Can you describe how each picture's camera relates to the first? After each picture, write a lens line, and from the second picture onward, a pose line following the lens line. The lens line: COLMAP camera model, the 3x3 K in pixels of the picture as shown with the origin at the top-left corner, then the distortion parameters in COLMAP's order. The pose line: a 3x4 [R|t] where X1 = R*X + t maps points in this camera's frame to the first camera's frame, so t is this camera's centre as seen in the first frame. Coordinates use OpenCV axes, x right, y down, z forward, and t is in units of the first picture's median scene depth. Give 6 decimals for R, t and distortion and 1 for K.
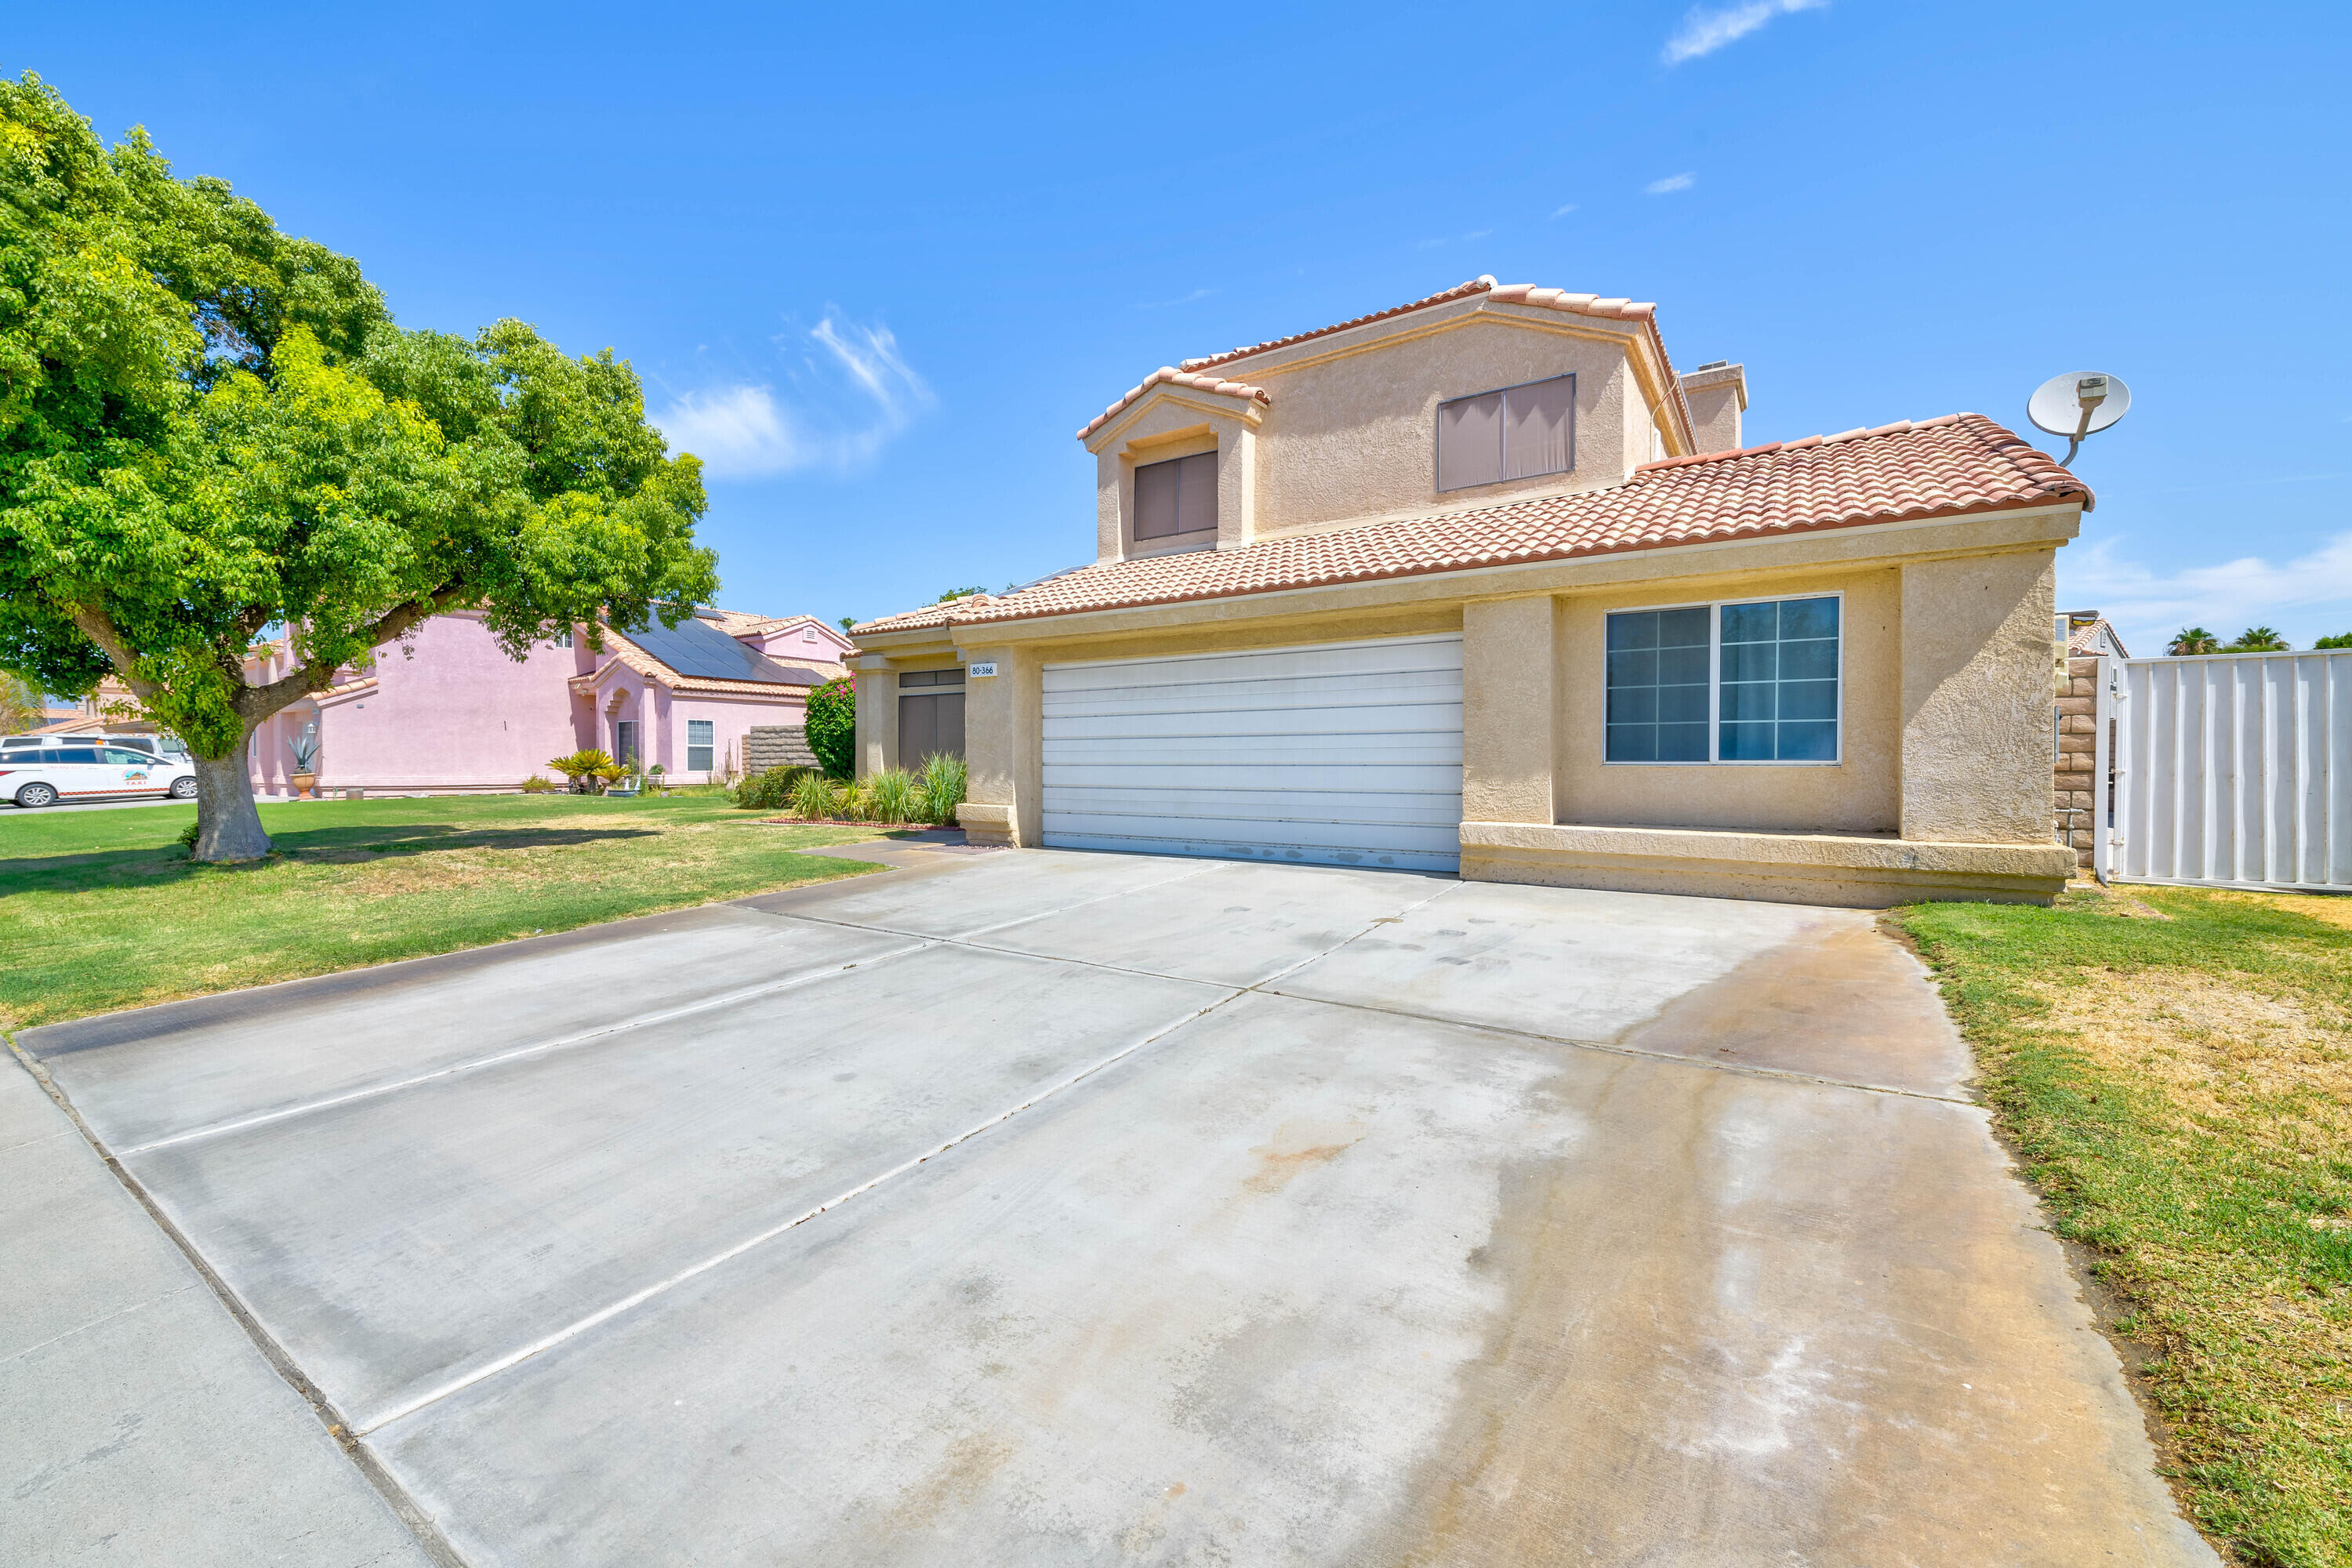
lens RADIAL K [[929.7, 0, 1229.2], [0, 929.7, 770.2], [0, 0, 1]] dist [0.012017, -0.000493]
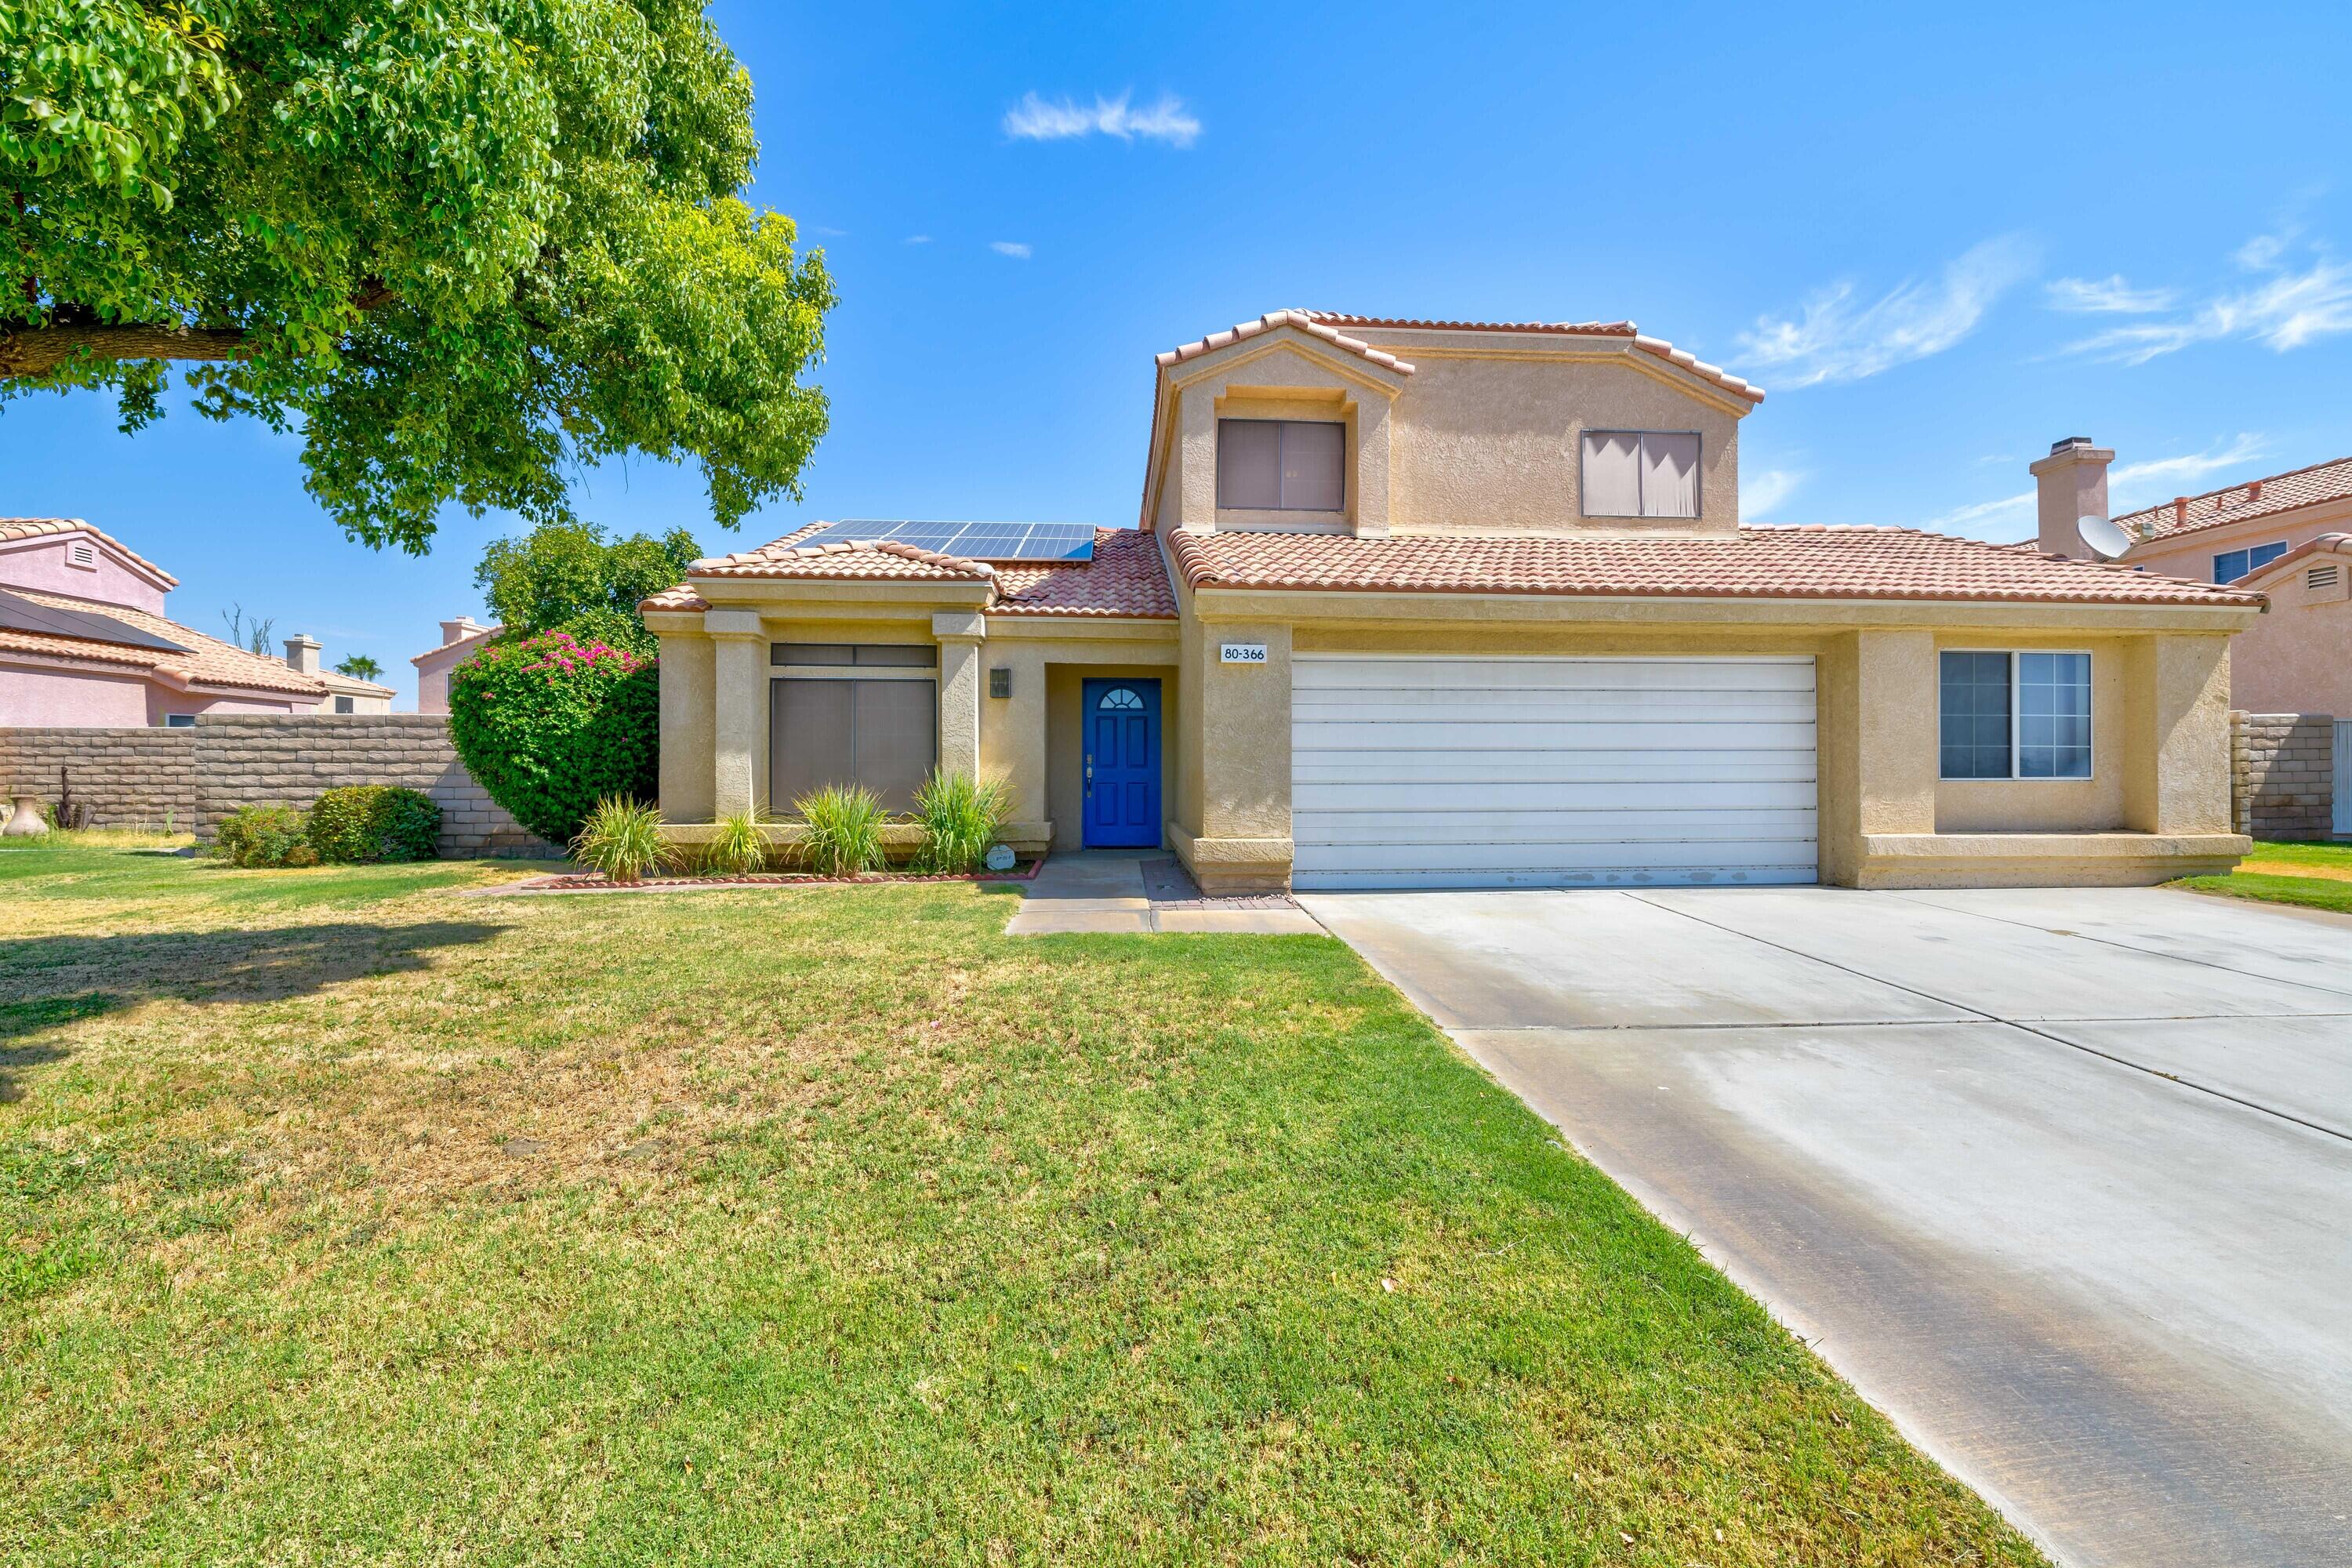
lens RADIAL K [[929.7, 0, 1184.5], [0, 929.7, 773.7], [0, 0, 1]] dist [0.012017, -0.000493]
pose [[0.796208, 0.001962, 0.605020, -0.766355], [0.006858, 0.999901, -0.012267, -0.005328], [-0.604984, 0.013916, 0.796116, 0.462725]]
